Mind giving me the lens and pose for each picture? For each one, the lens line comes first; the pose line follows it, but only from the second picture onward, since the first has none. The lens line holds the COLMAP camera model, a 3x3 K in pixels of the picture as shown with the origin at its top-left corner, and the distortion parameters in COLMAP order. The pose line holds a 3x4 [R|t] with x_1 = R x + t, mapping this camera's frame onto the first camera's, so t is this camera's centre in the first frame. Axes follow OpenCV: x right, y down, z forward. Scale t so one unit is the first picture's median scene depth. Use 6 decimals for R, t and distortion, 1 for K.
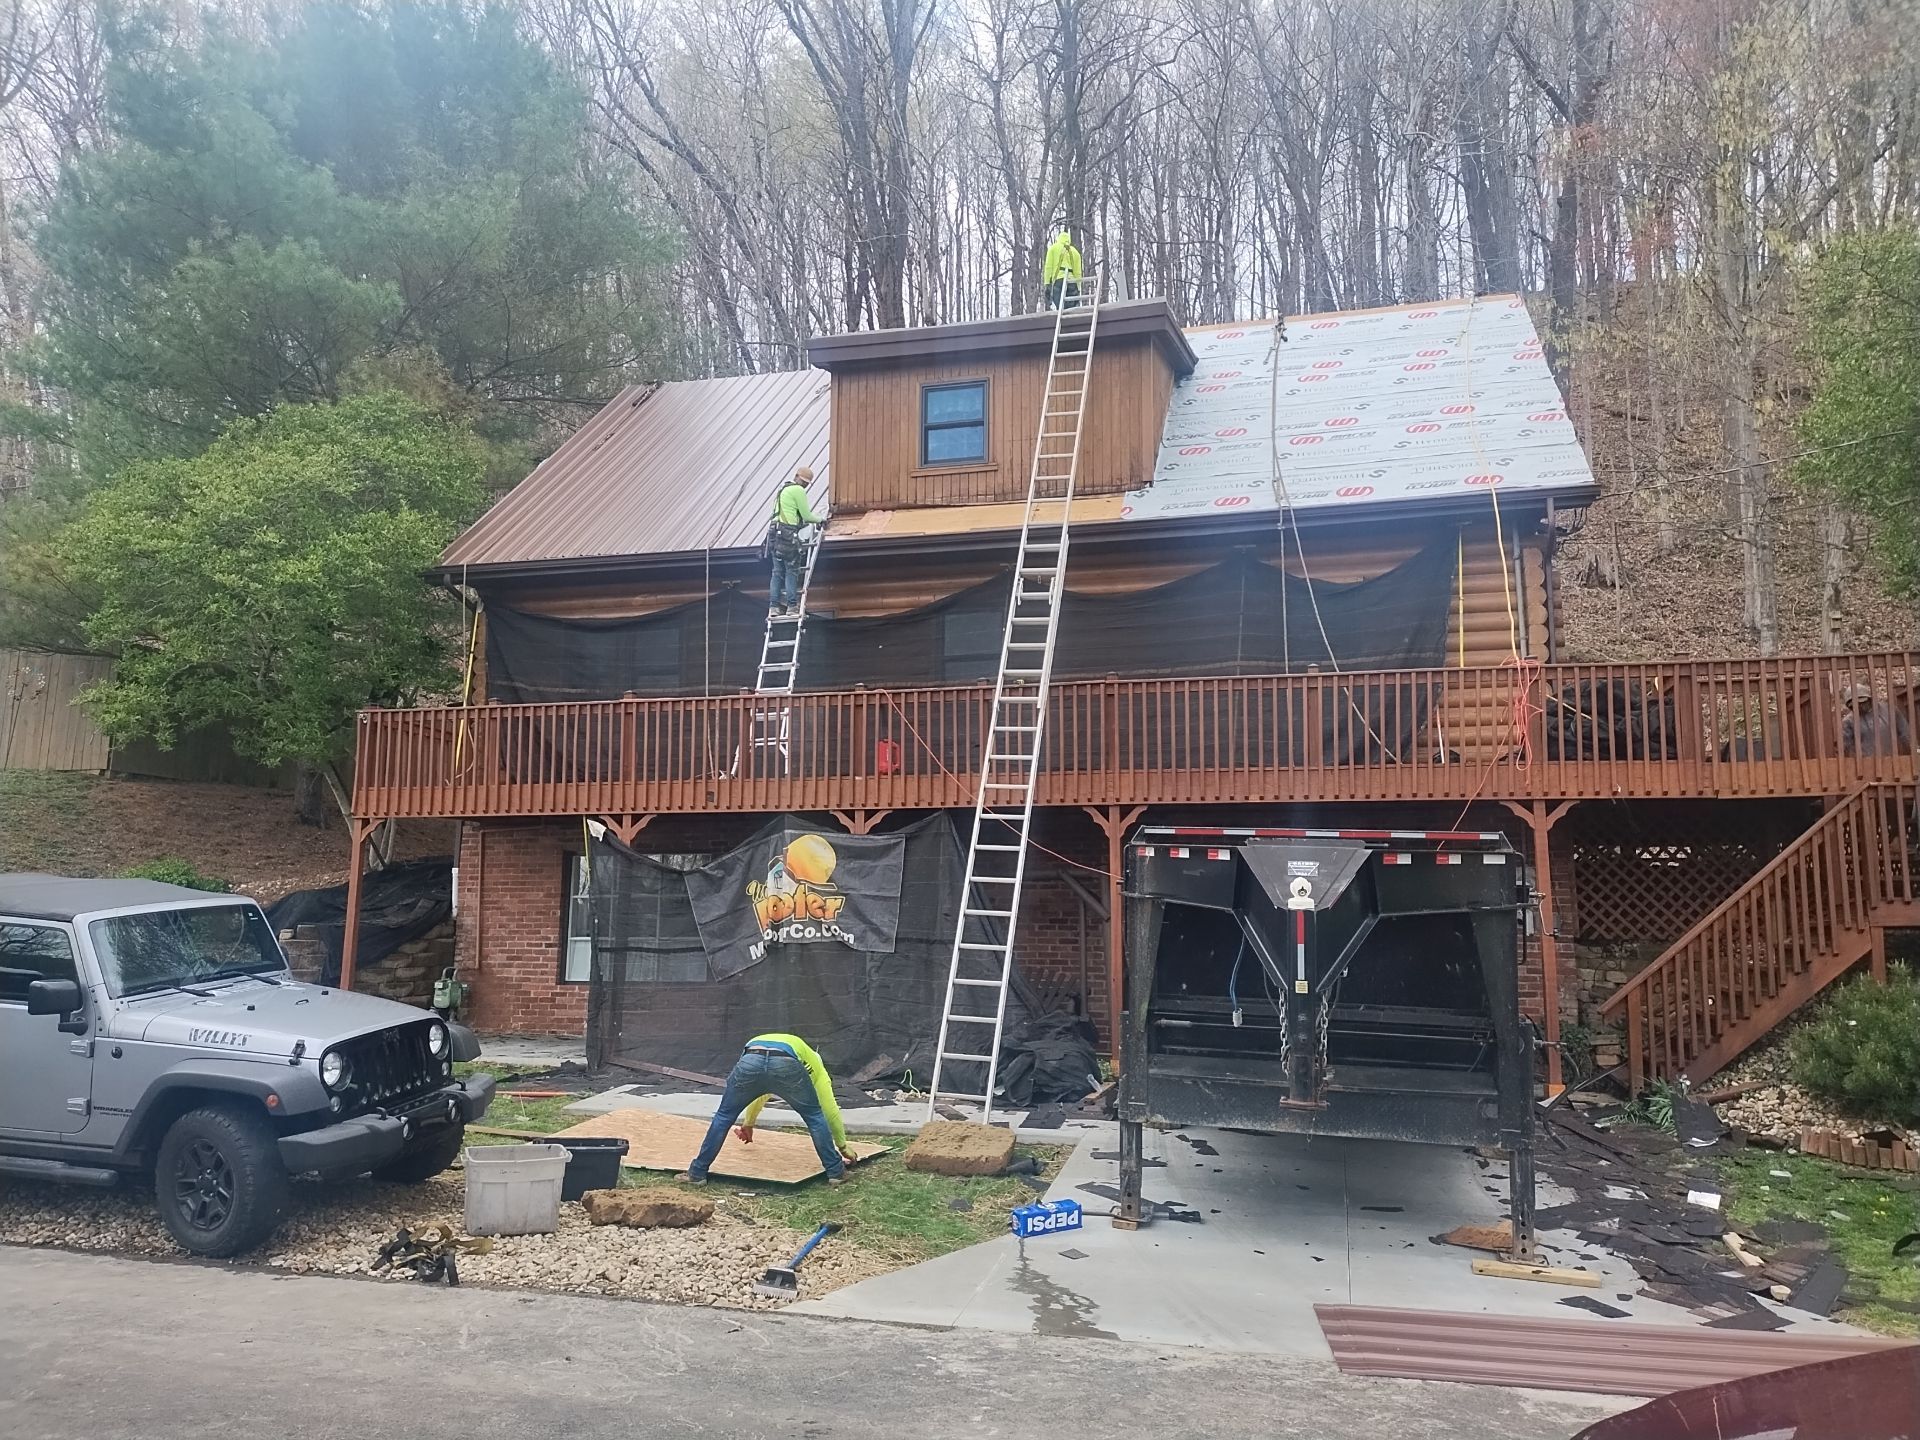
lens RADIAL K [[1422.1, 0, 948.9], [0, 1422.1, 728.4], [0, 0, 1]] dist [0.080457, -0.123263]
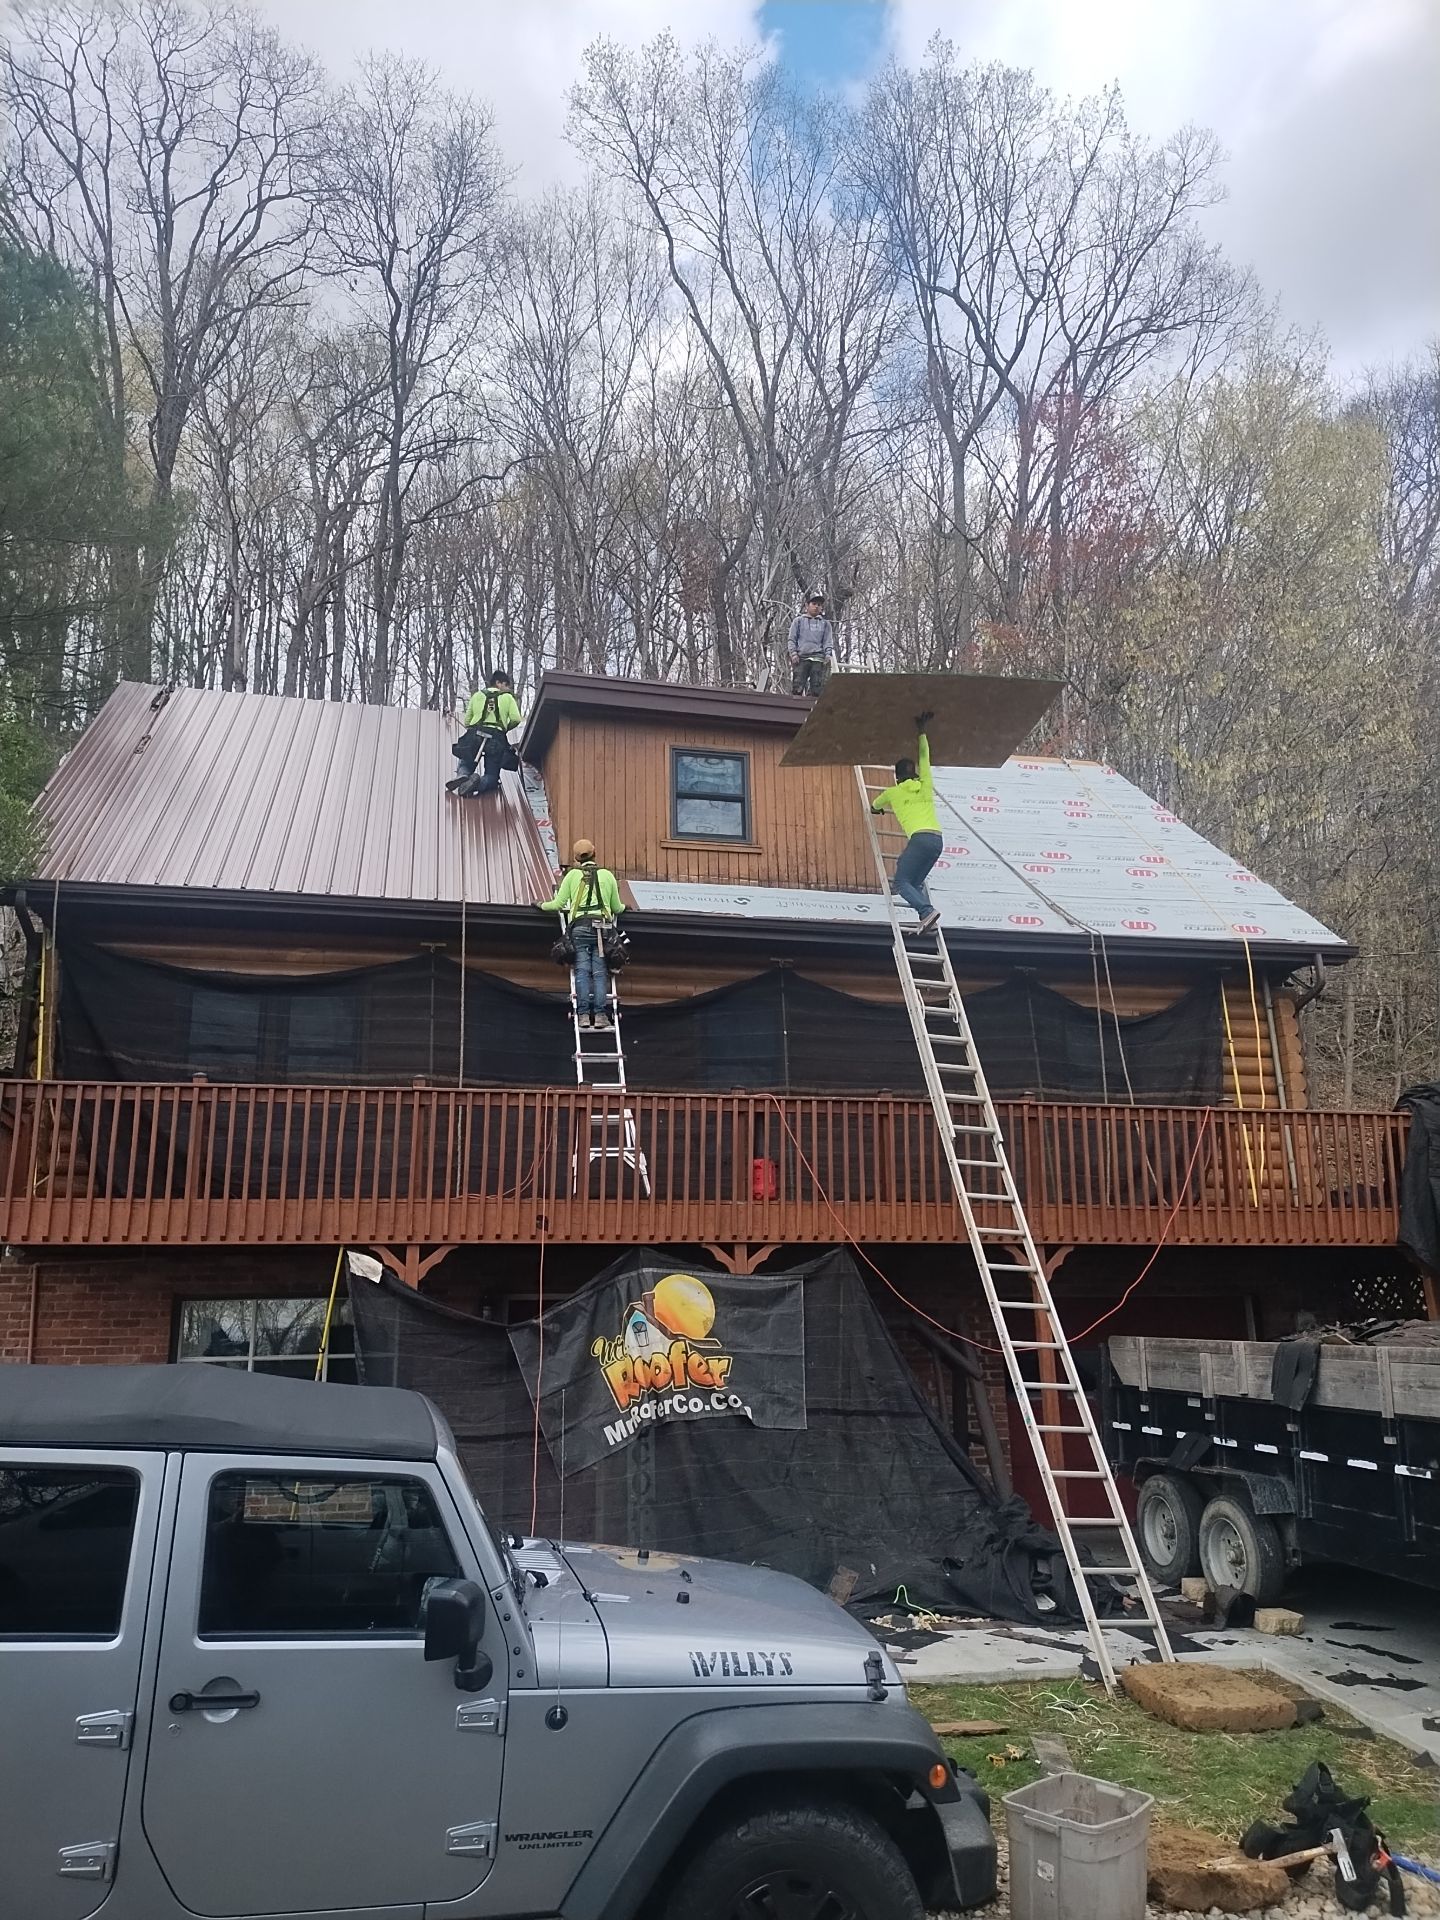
lens RADIAL K [[1428.5, 0, 708.3], [0, 1428.5, 971.9], [0, 0, 1]] dist [0.076253, -0.121630]
pose [[0.882648, 0.101670, 0.458907, -0.440713], [-0.043800, 0.989869, -0.135059, 0.014694], [-0.467989, 0.099109, 0.878159, 0.270514]]
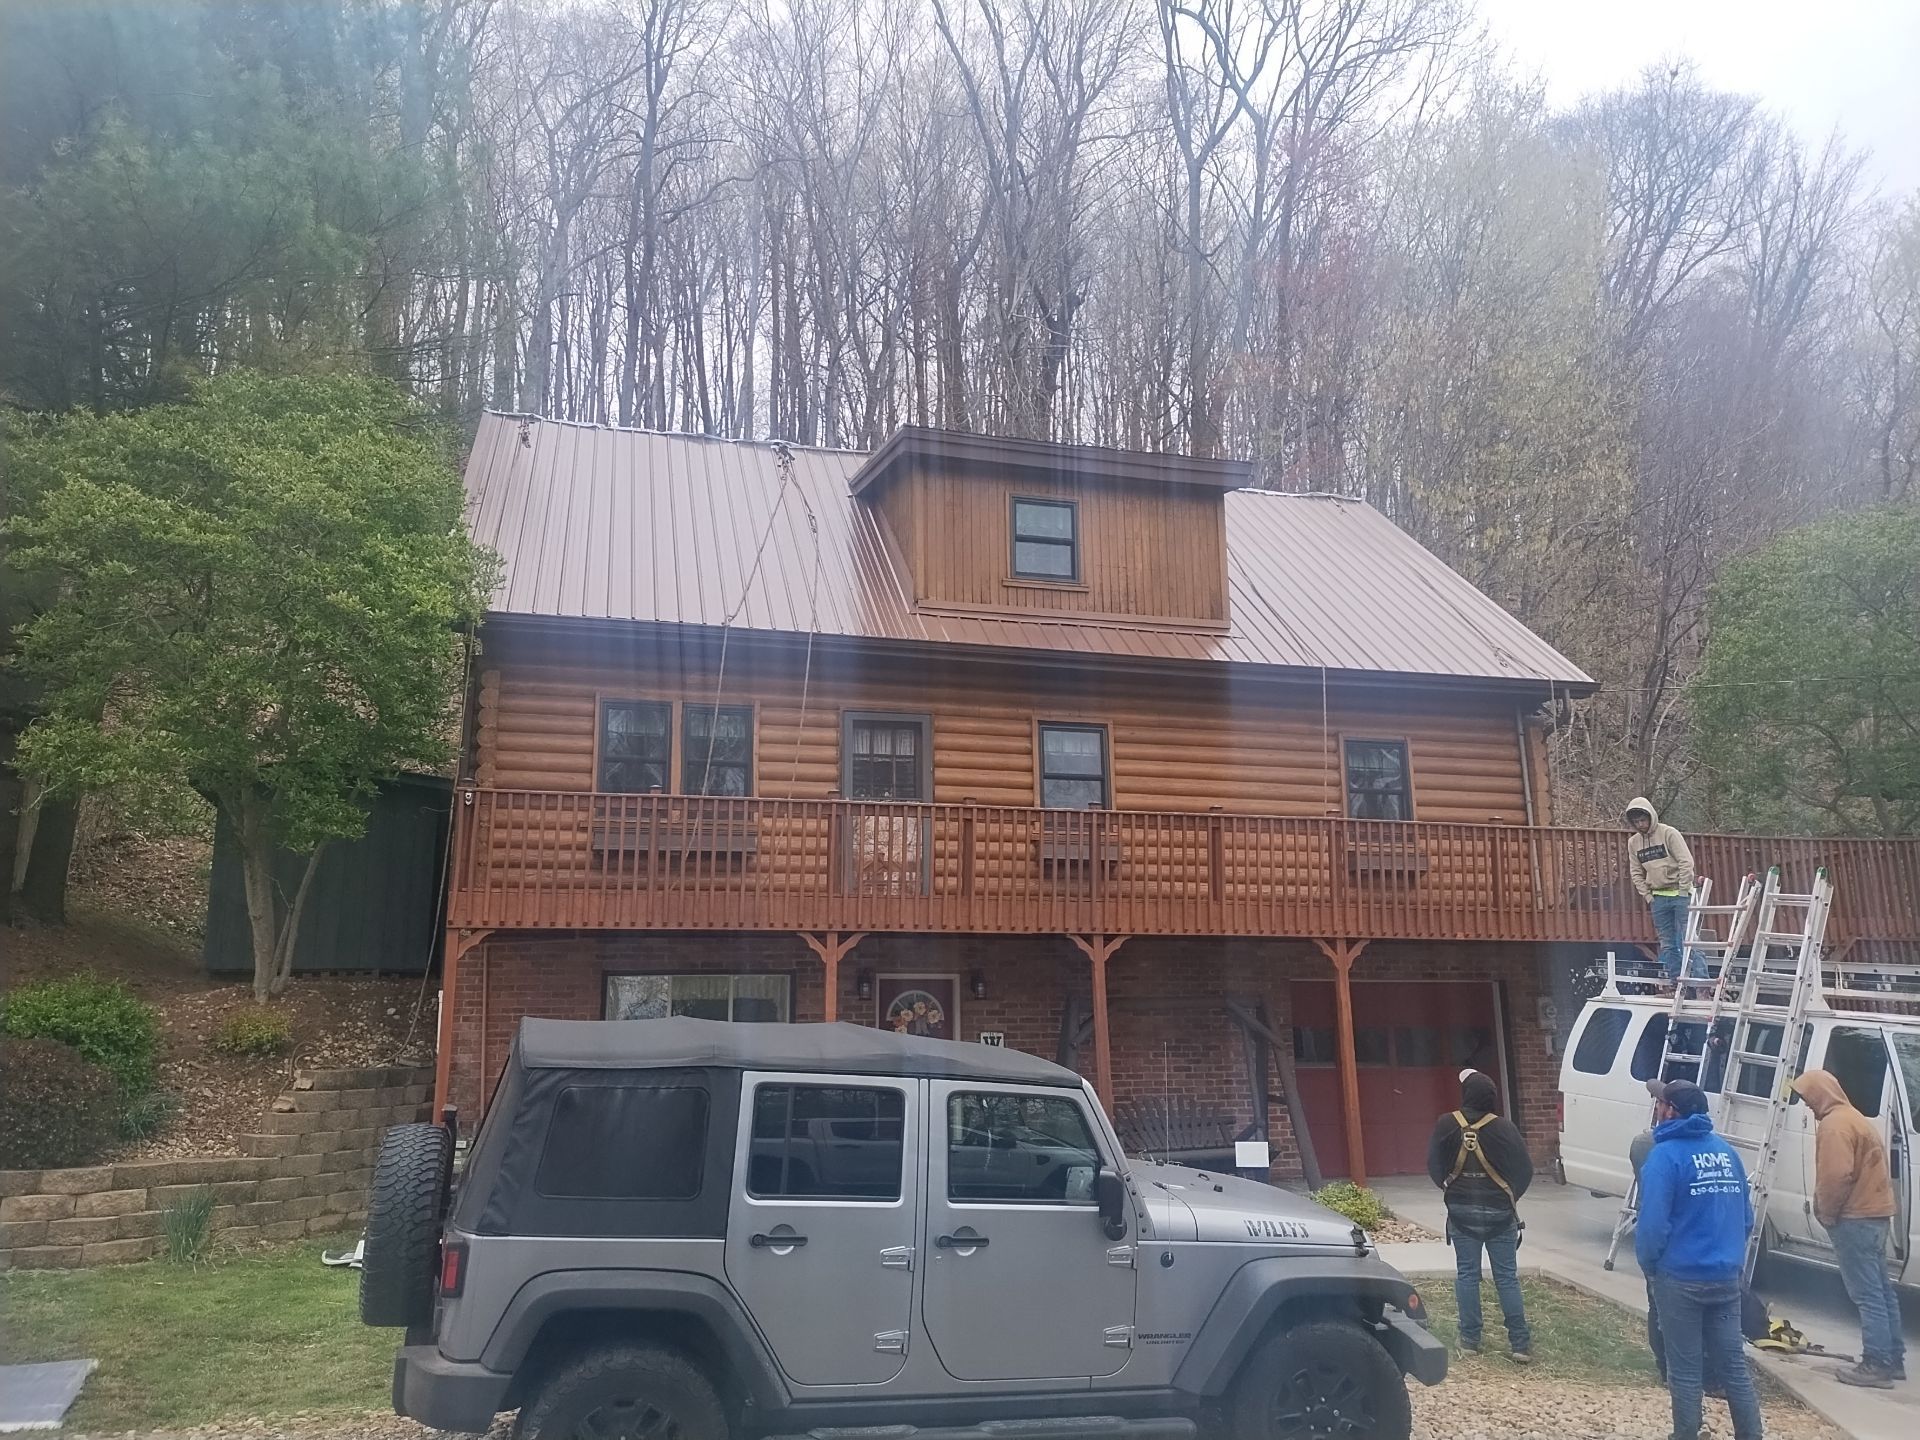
lens RADIAL K [[1422.1, 0, 948.9], [0, 1422.1, 728.4], [0, 0, 1]] dist [0.080457, -0.123263]
pose [[0.862261, 0.093642, 0.497732, -0.604166], [-0.057964, 0.994547, -0.086697, 0.007890], [-0.503136, 0.045905, 0.862987, 0.208791]]
